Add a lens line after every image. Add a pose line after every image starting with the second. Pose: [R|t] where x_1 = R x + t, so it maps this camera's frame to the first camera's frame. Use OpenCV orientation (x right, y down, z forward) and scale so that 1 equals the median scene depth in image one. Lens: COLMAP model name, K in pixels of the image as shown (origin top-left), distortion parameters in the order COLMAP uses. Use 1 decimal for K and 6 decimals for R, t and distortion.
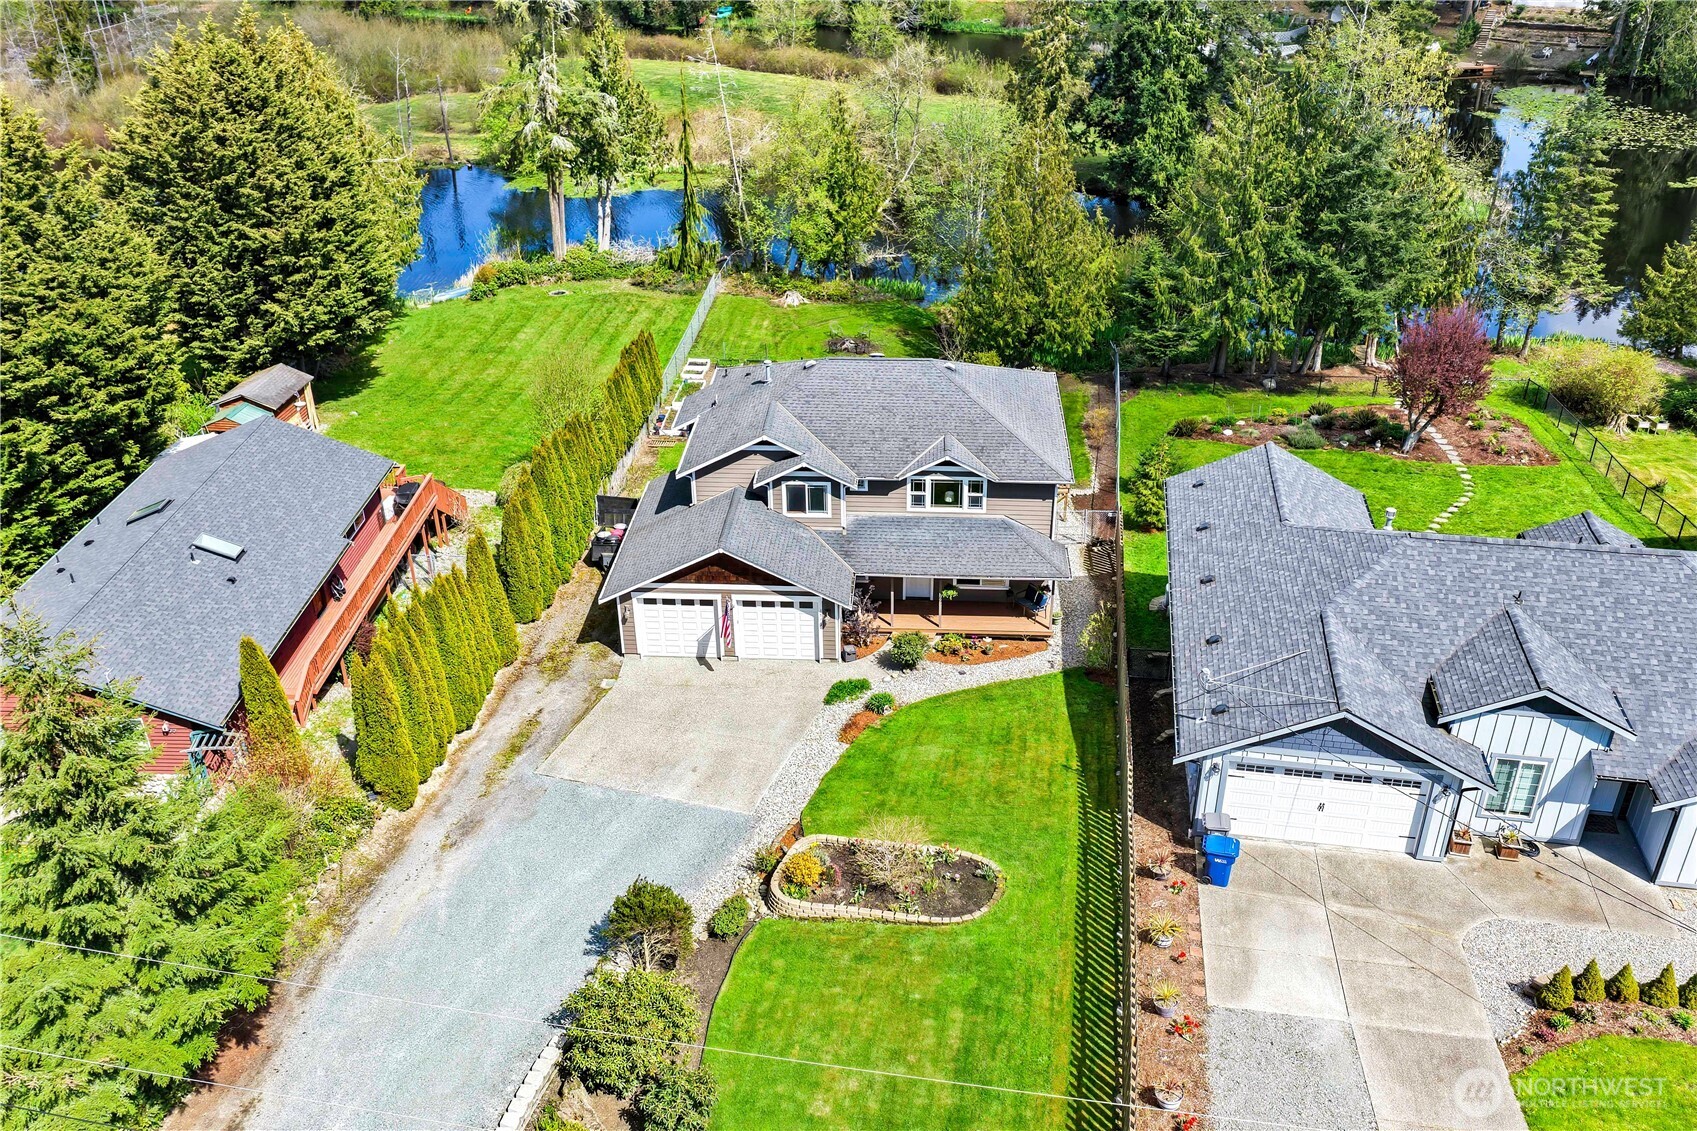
lens RADIAL K [[1419.9, 0, 853.9], [0, 1419.9, 525.3], [0, 0, 1]] dist [-0.009627, 0.032270]
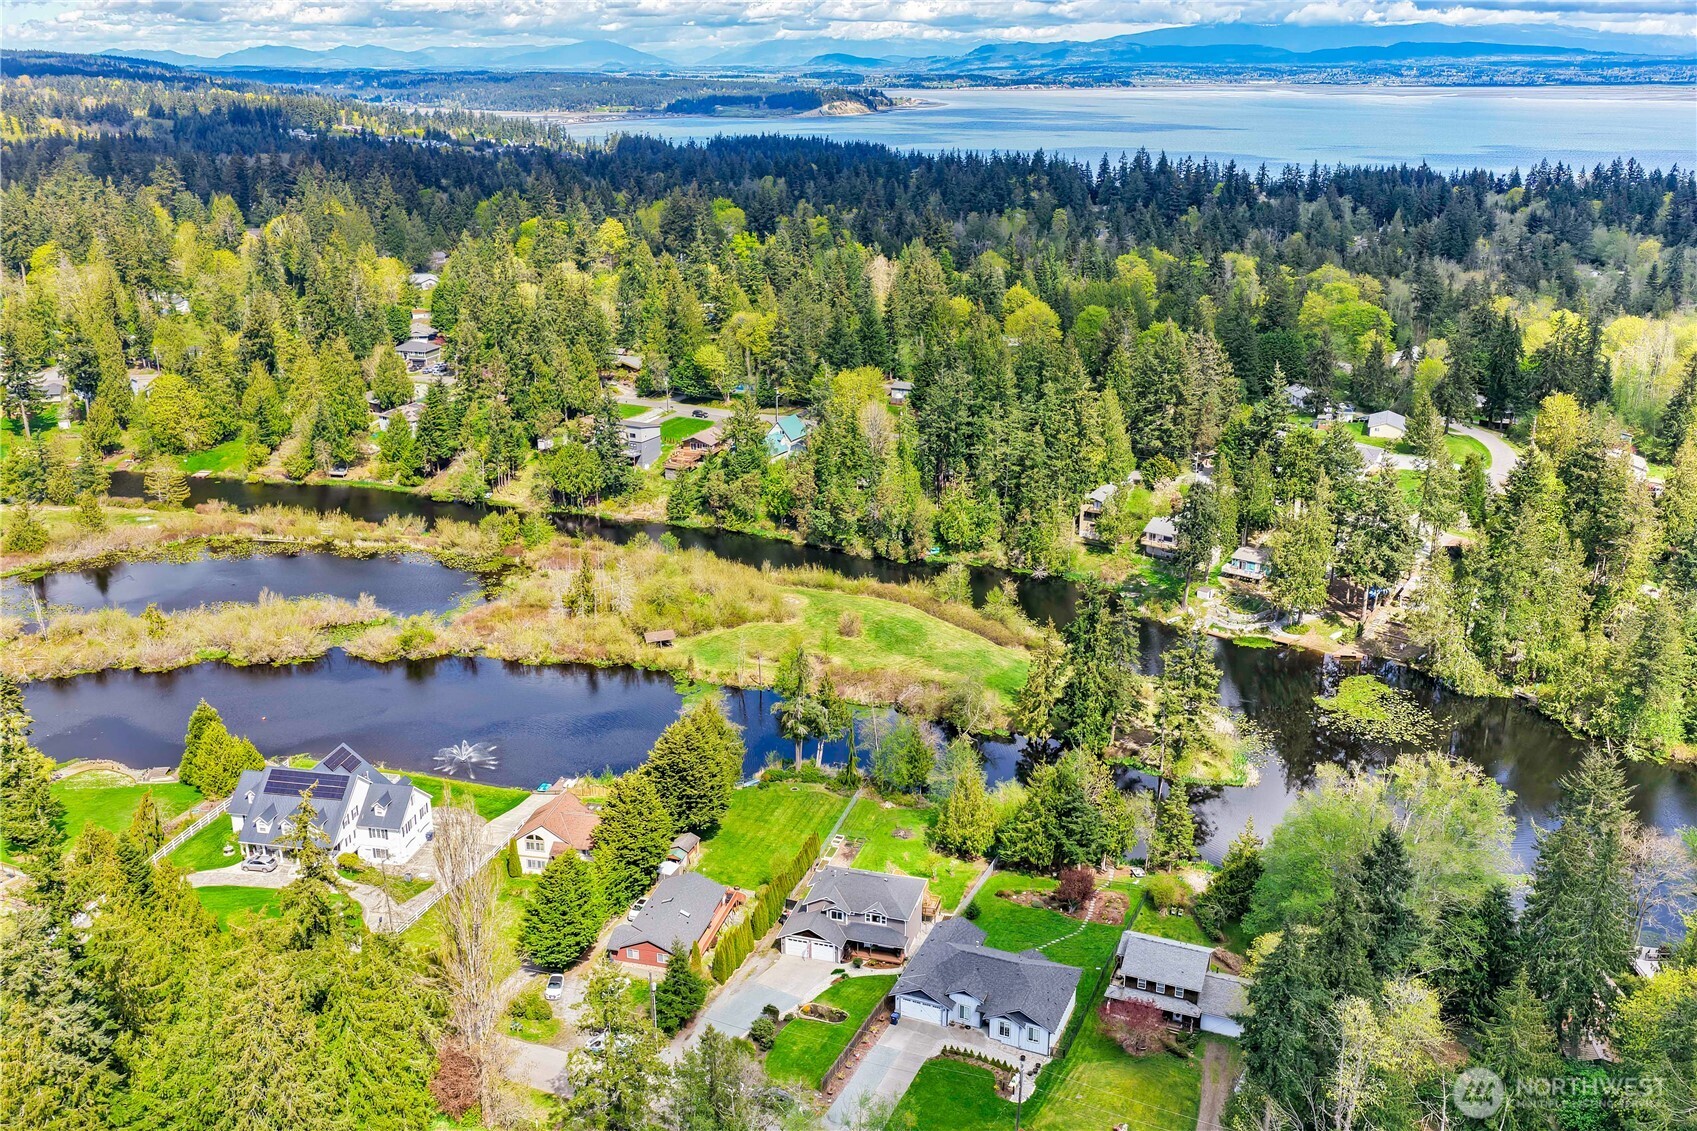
lens RADIAL K [[1419.9, 0, 853.9], [0, 1419.9, 525.3], [0, 0, 1]] dist [-0.009627, 0.032270]
pose [[0.975594, 0.070635, -0.207910, 0.688703], [-0.110469, 0.976183, -0.186716, -0.317481], [0.189769, 0.205127, 0.960162, -2.652212]]
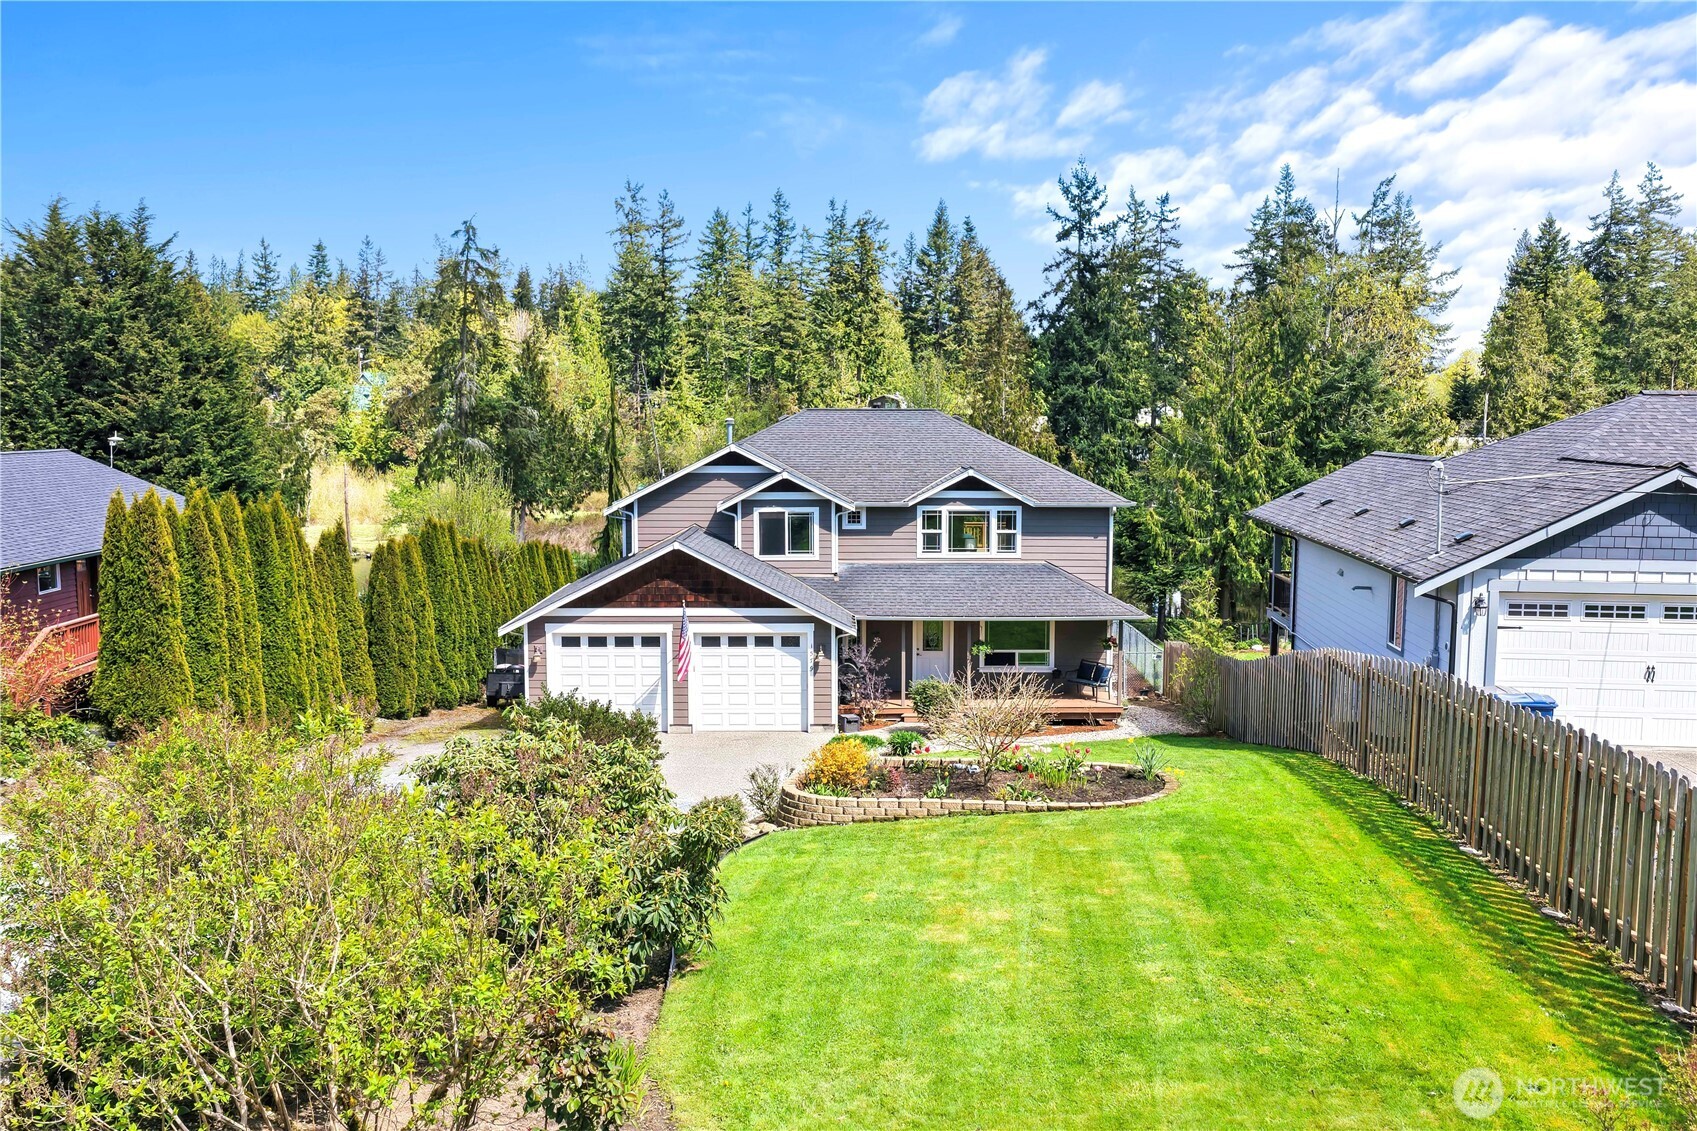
lens RADIAL K [[1419.9, 0, 853.9], [0, 1419.9, 525.3], [0, 0, 1]] dist [-0.009627, 0.032270]
pose [[0.997373, 0.005437, 0.072238, -0.052116], [0.023835, 0.917032, -0.398101, 0.279710], [-0.068409, 0.398777, 0.914493, 0.306364]]
